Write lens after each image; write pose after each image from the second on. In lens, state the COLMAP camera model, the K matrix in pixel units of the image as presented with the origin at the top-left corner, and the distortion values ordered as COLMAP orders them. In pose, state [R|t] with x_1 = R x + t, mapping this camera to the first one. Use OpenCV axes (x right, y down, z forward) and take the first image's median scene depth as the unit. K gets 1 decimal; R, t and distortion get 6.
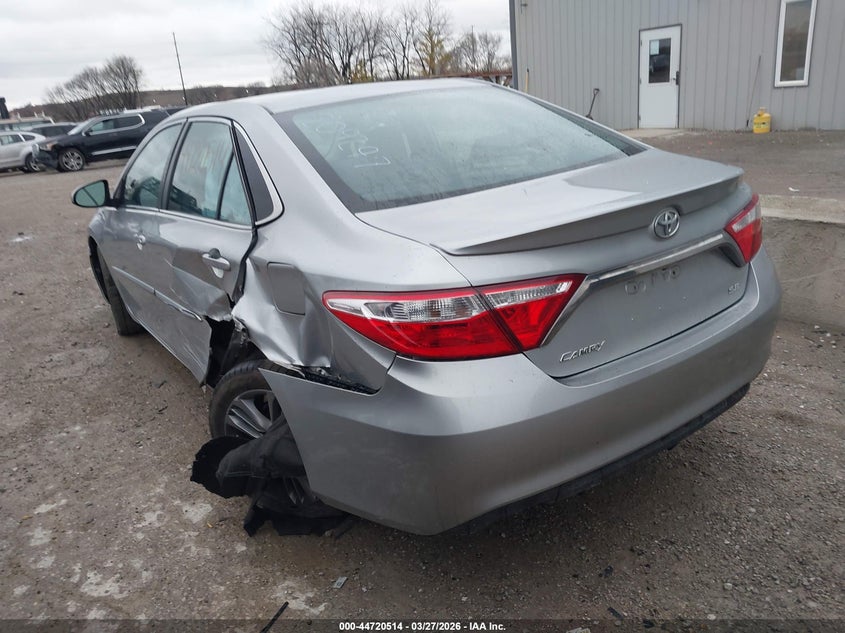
lens RADIAL K [[682.8, 0, 422.5], [0, 682.8, 316.5], [0, 0, 1]] dist [0.003682, 0.001393]
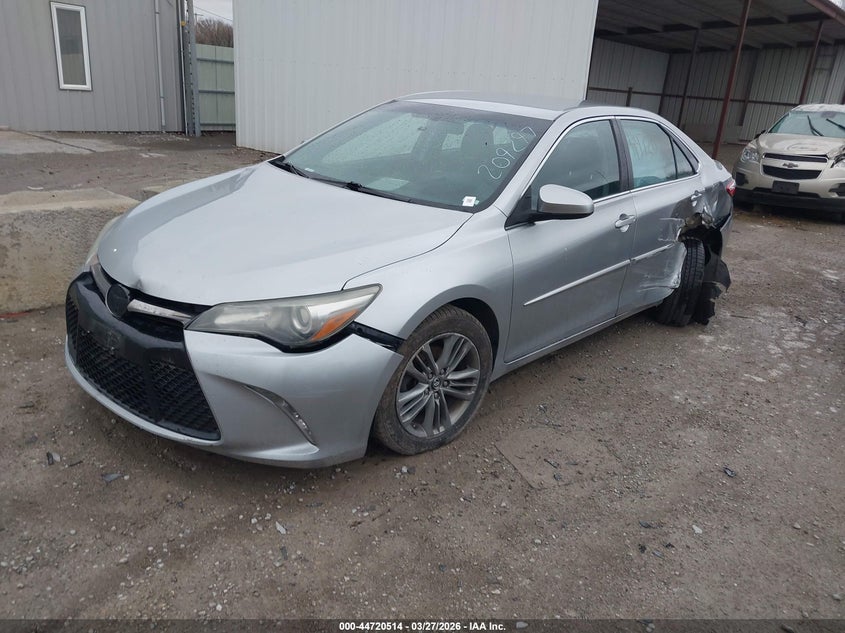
lens RADIAL K [[682.8, 0, 422.5], [0, 682.8, 316.5], [0, 0, 1]] dist [0.003682, 0.001393]
pose [[-0.244986, -0.252922, 0.935955, -1.635969], [0.259644, 0.912996, 0.314680, -0.472977], [-0.934113, 0.320107, -0.158001, 1.772316]]
